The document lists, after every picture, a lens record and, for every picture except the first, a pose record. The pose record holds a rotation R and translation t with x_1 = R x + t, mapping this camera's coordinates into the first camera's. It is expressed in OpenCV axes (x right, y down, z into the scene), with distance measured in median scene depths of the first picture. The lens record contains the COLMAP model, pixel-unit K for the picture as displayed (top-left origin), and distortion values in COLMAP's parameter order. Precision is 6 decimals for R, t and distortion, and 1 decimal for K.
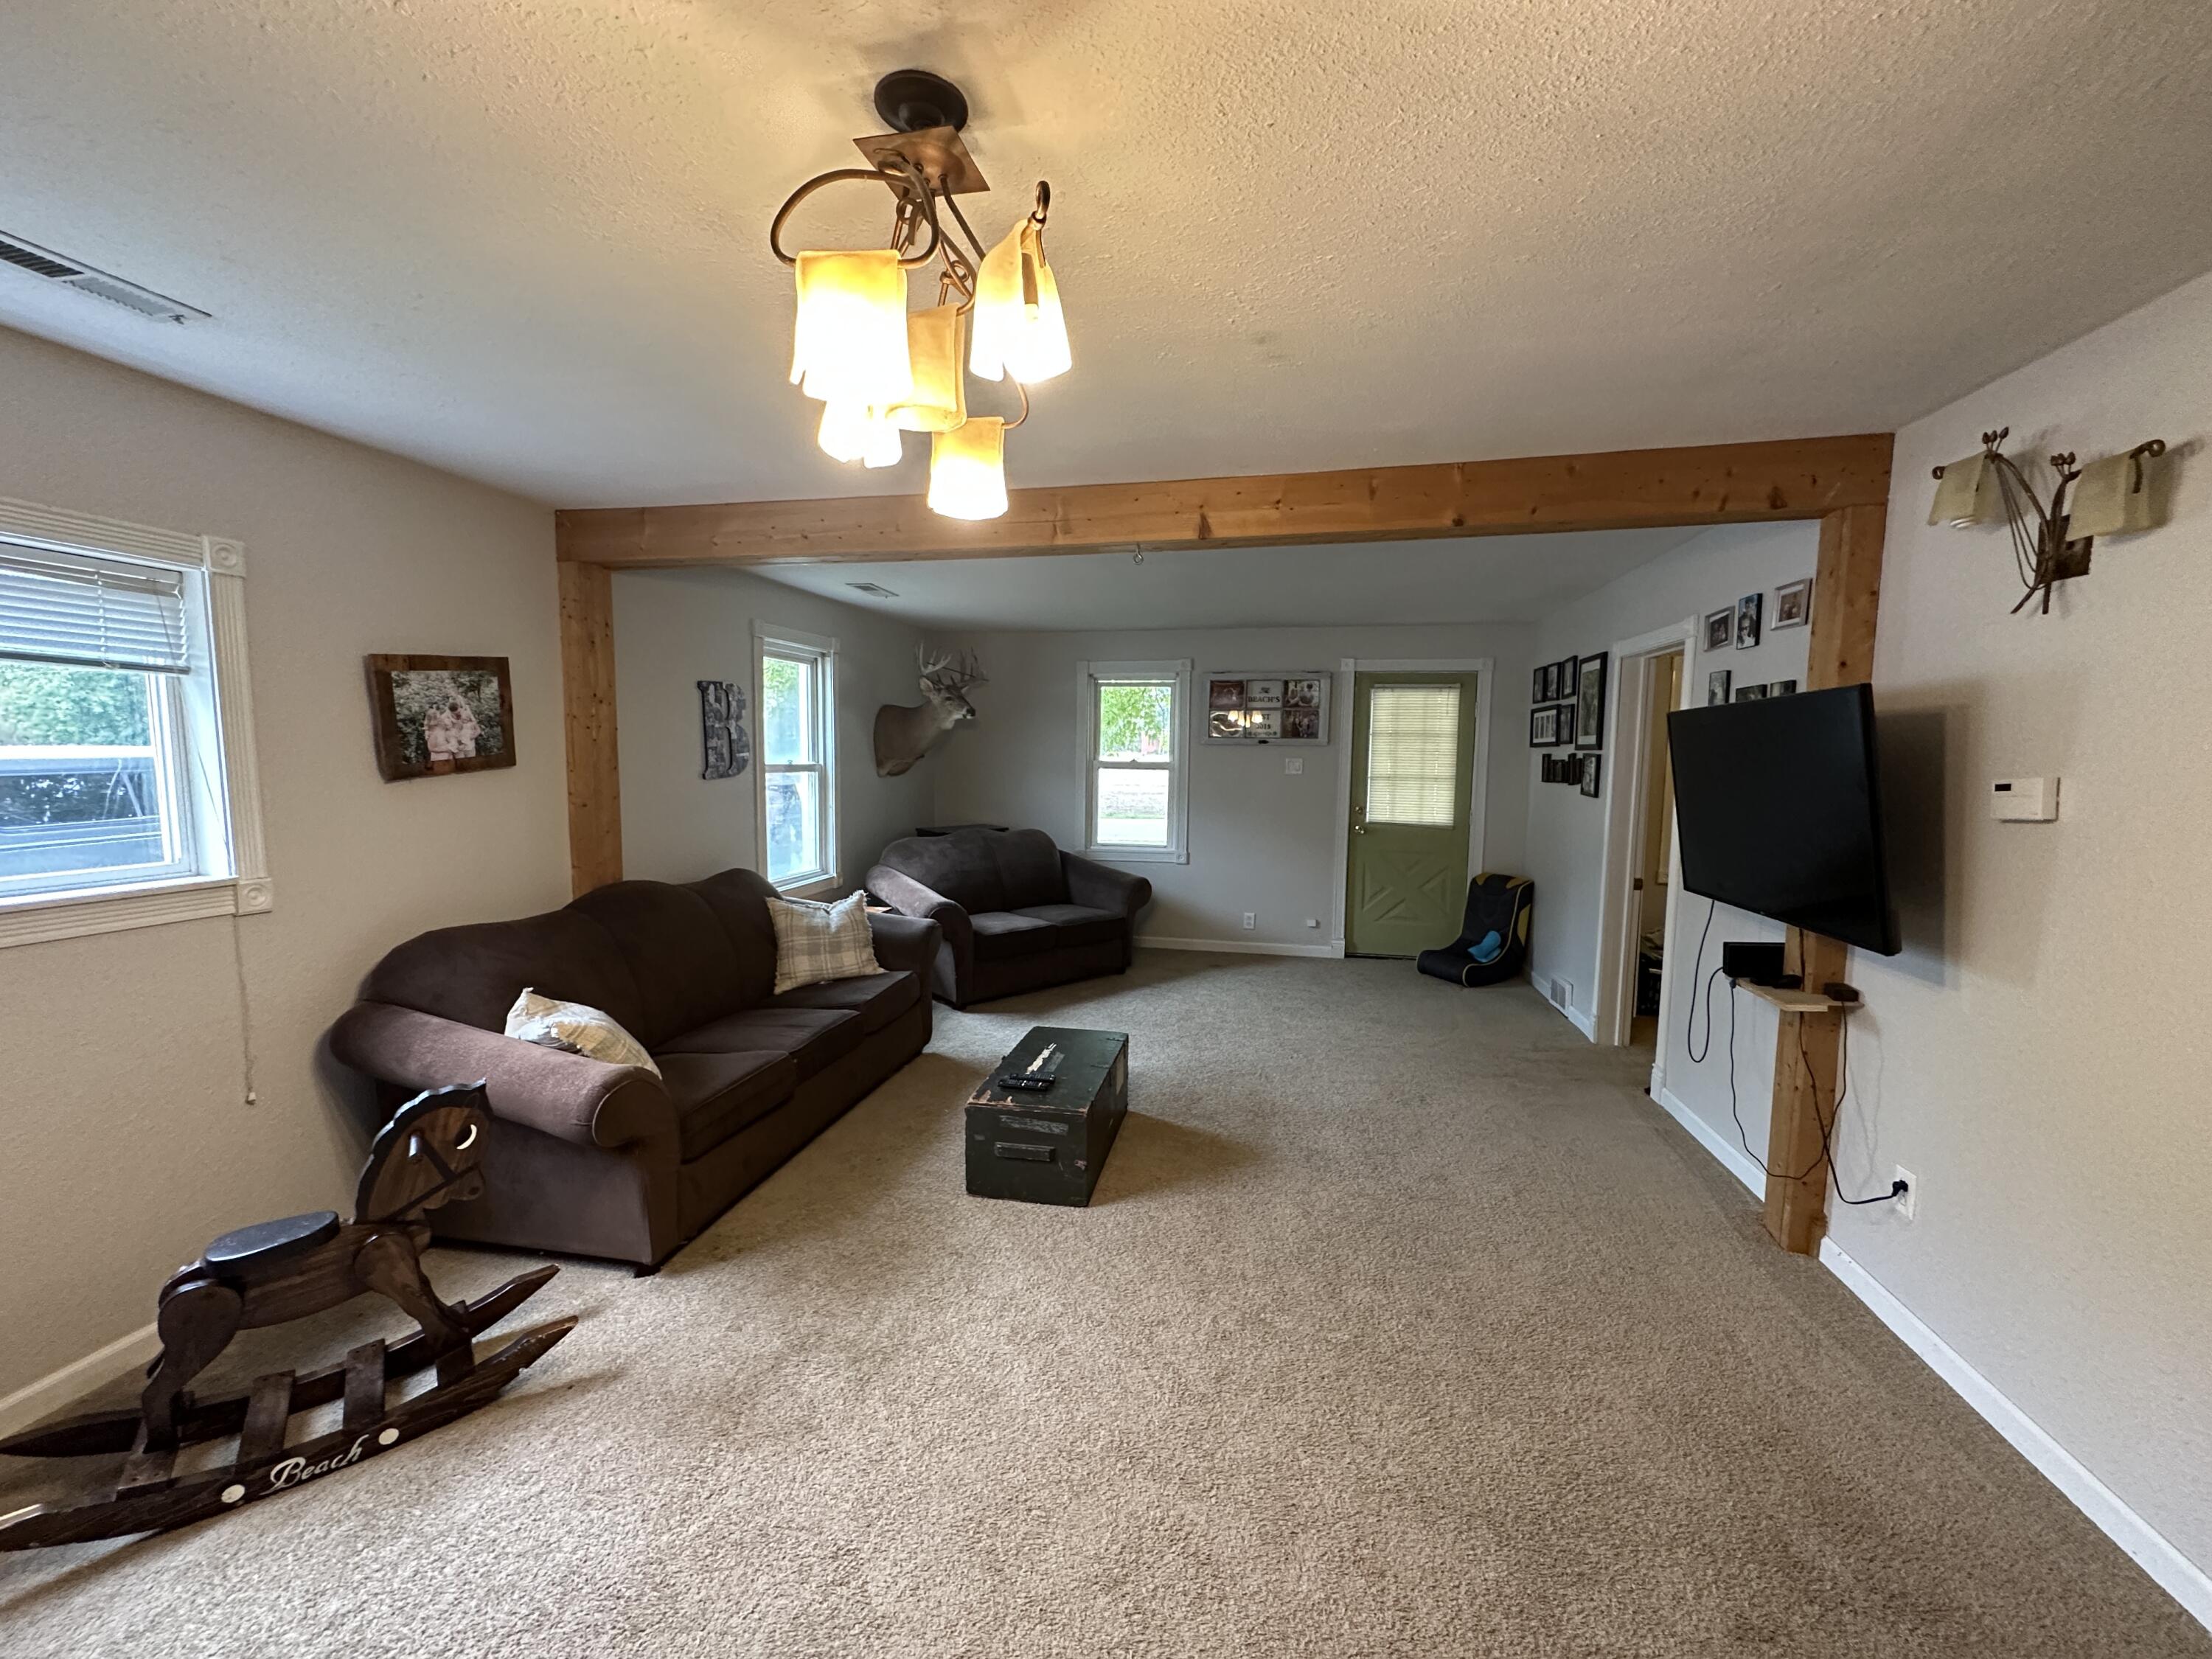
lens RADIAL K [[876.6, 0, 1108.4], [0, 876.6, 831.2], [0, 0, 1]] dist [-0.000987, -0.000146]
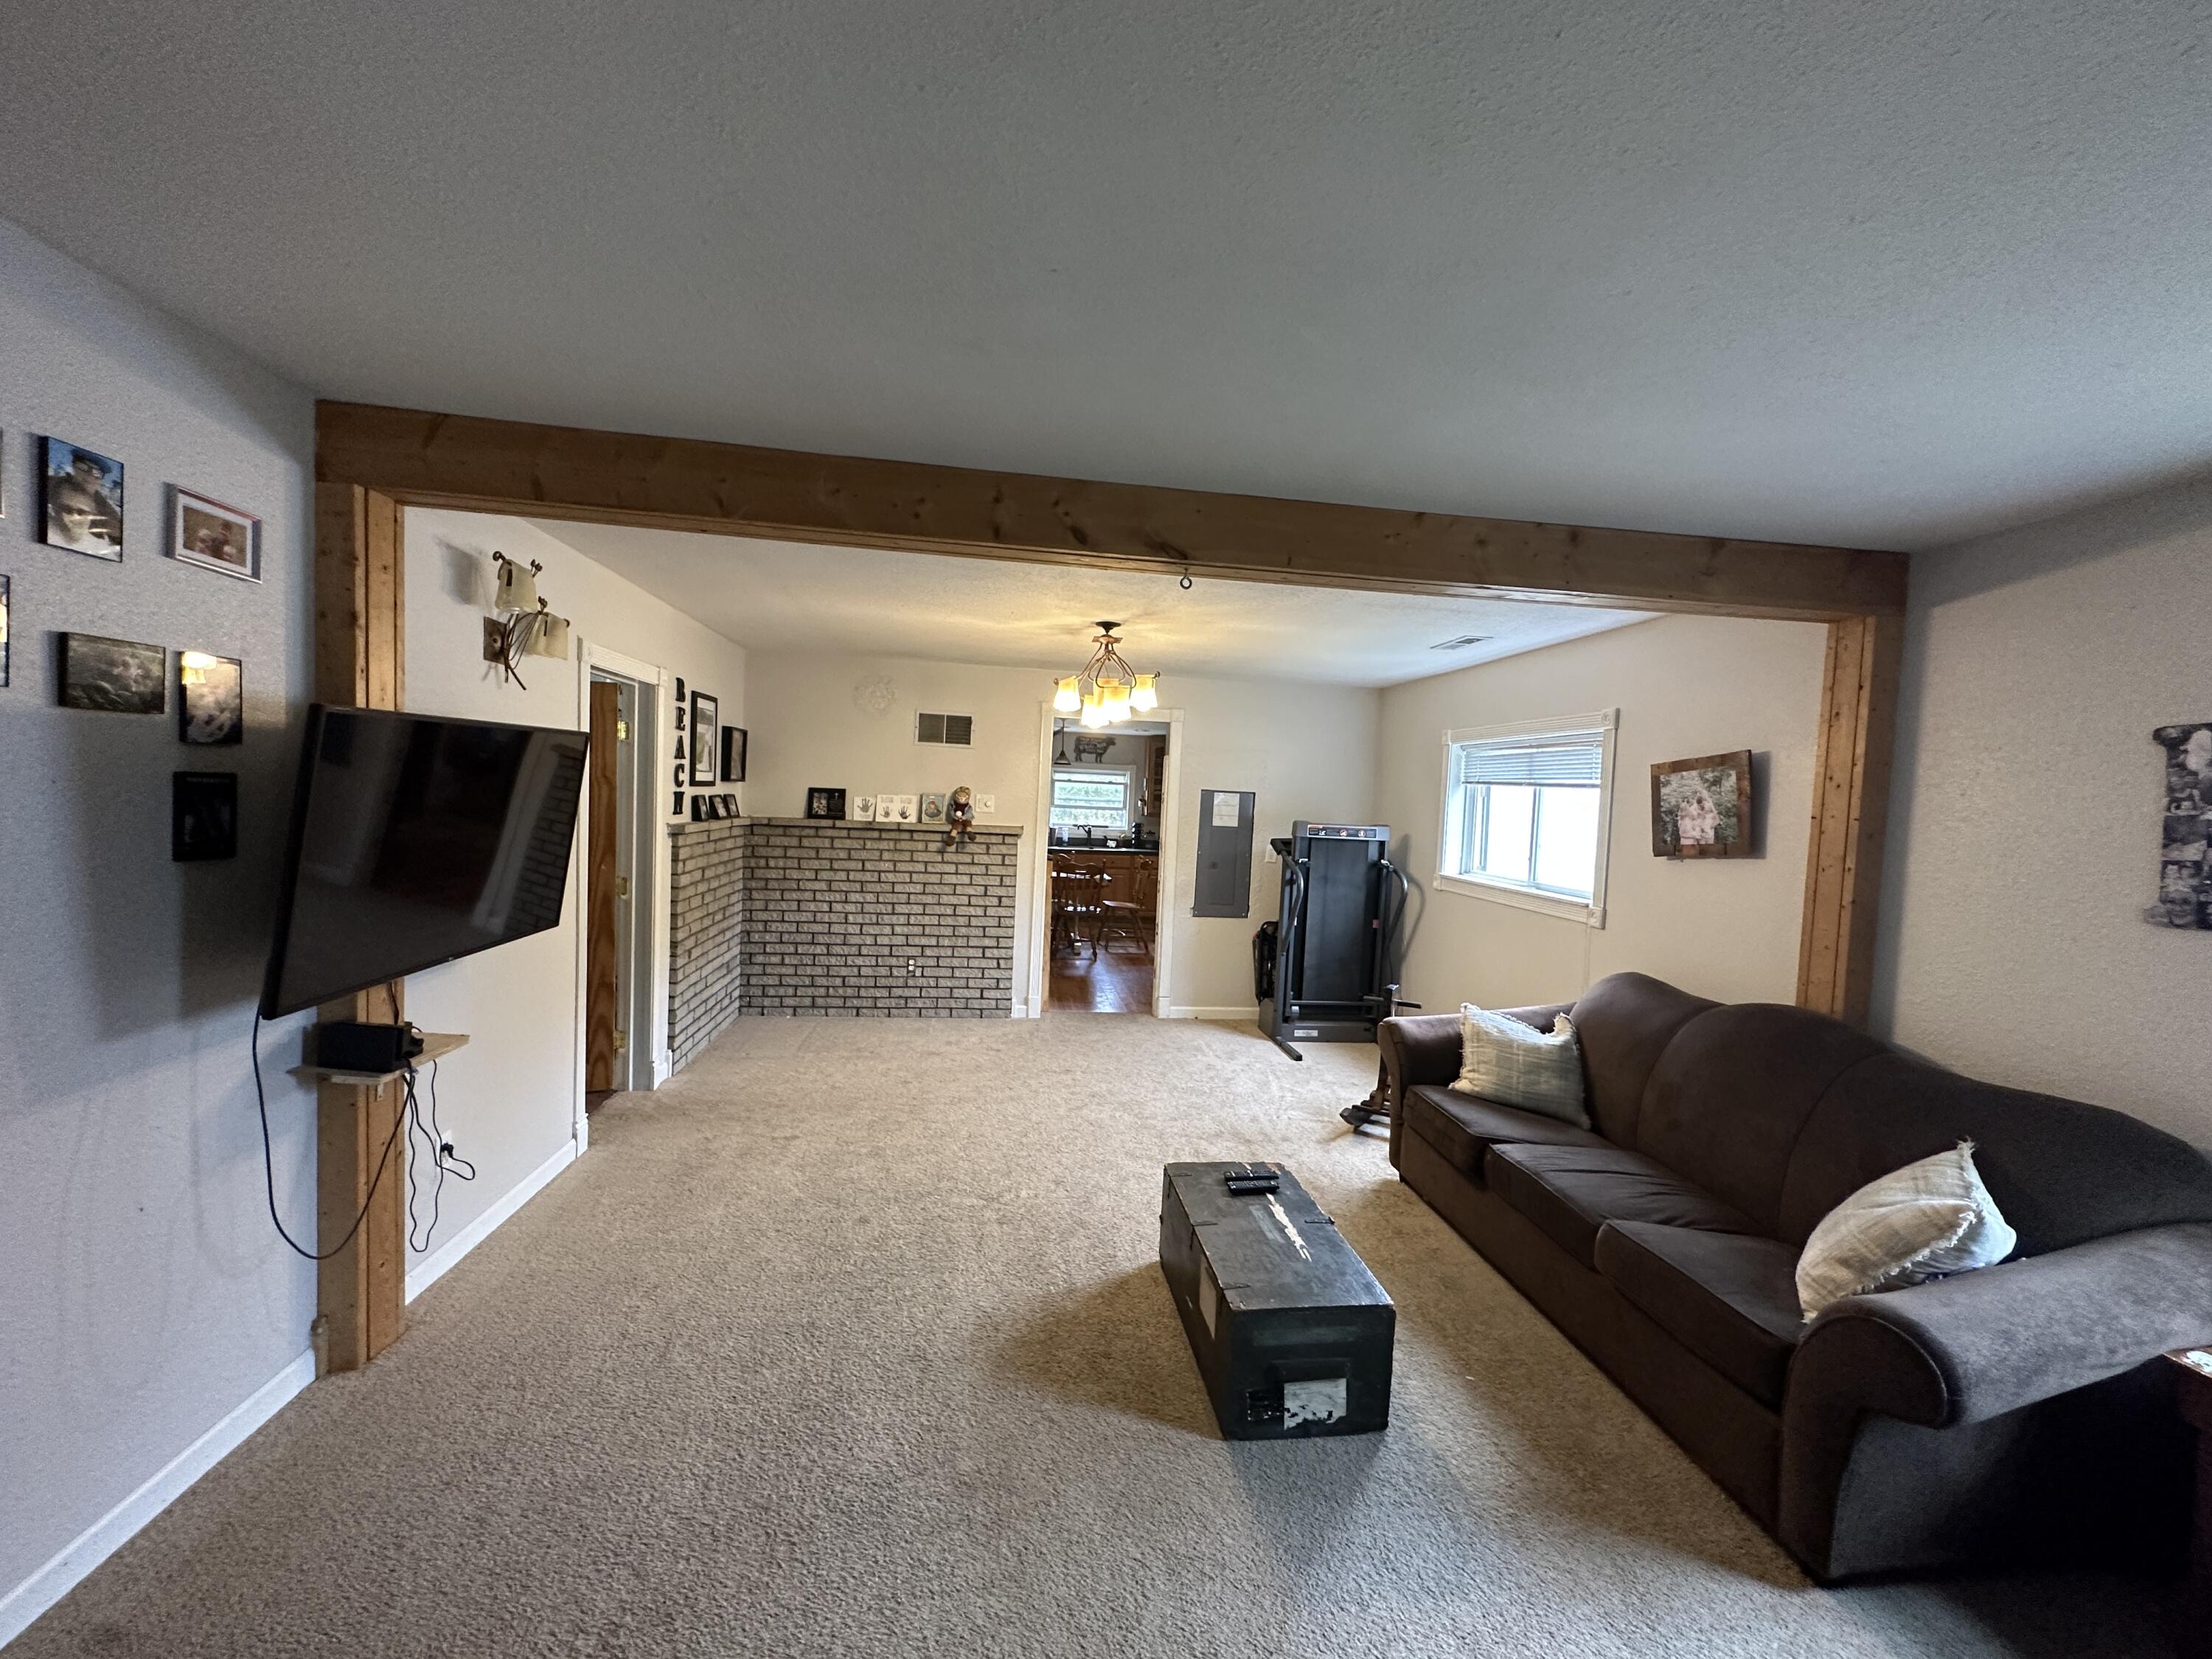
lens RADIAL K [[876.6, 0, 1108.4], [0, 876.6, 831.2], [0, 0, 1]] dist [-0.000987, -0.000146]
pose [[-0.945495, -0.035382, -0.323708, 0.375648], [-0.079546, 0.989059, 0.124235, -0.183143], [0.315771, 0.143213, -0.937965, 1.851764]]
